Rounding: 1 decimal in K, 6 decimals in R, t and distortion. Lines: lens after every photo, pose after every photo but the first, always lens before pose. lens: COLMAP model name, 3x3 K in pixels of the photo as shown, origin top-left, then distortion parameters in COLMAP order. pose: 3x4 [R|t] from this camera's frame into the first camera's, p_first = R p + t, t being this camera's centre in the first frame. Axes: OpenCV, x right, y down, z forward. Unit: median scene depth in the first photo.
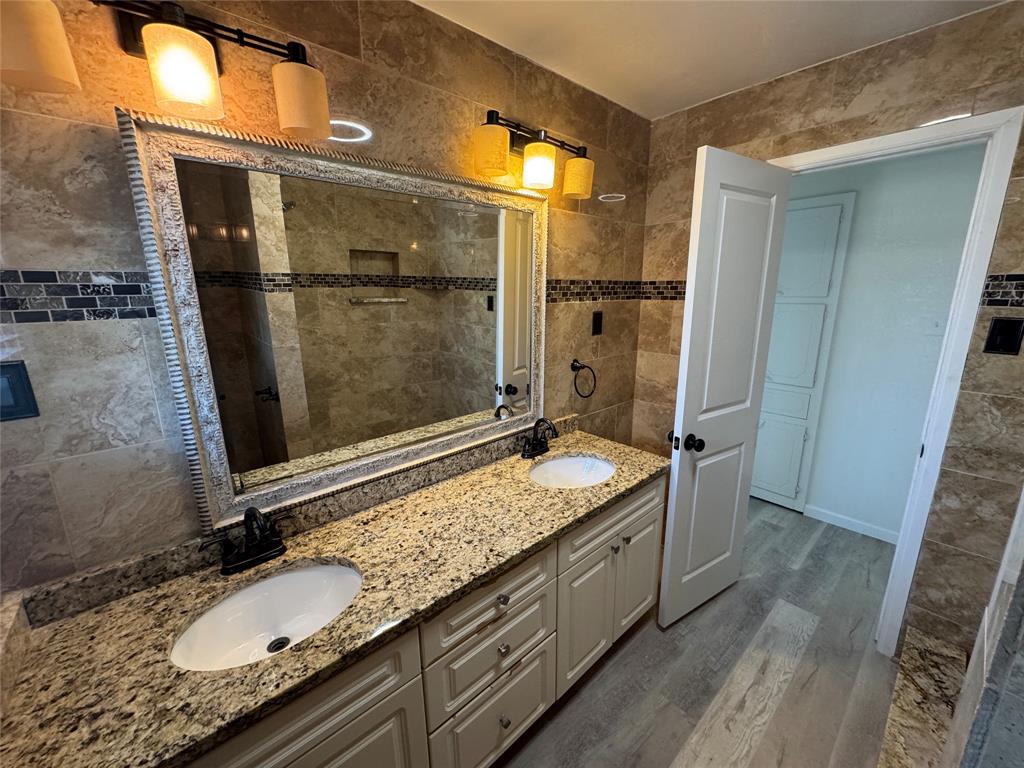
lens RADIAL K [[406.9, 0, 510.9], [0, 406.9, 382.3], [0, 0, 1]] dist [-0.001085, -0.000084]
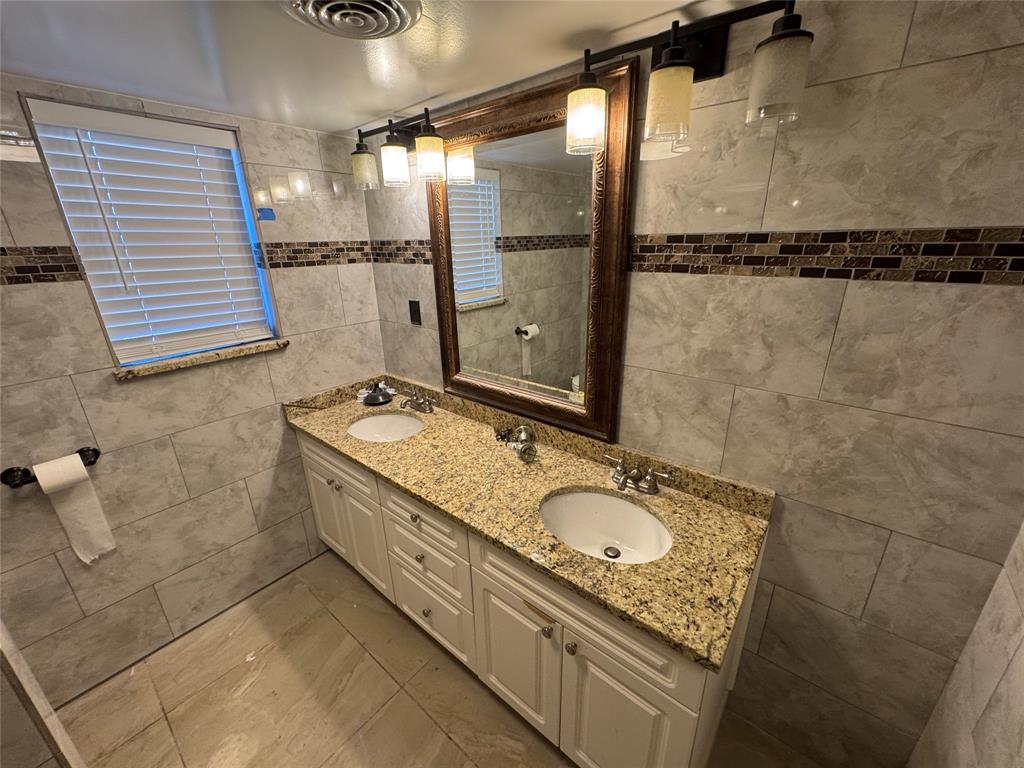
lens RADIAL K [[406.9, 0, 510.9], [0, 406.9, 382.3], [0, 0, 1]] dist [-0.001085, -0.000084]
pose [[0.155227, 0.326229, -0.932459, 0.886388], [-0.199742, 0.934769, 0.293786, -0.217925], [0.967475, 0.140648, 0.210263, 0.837154]]
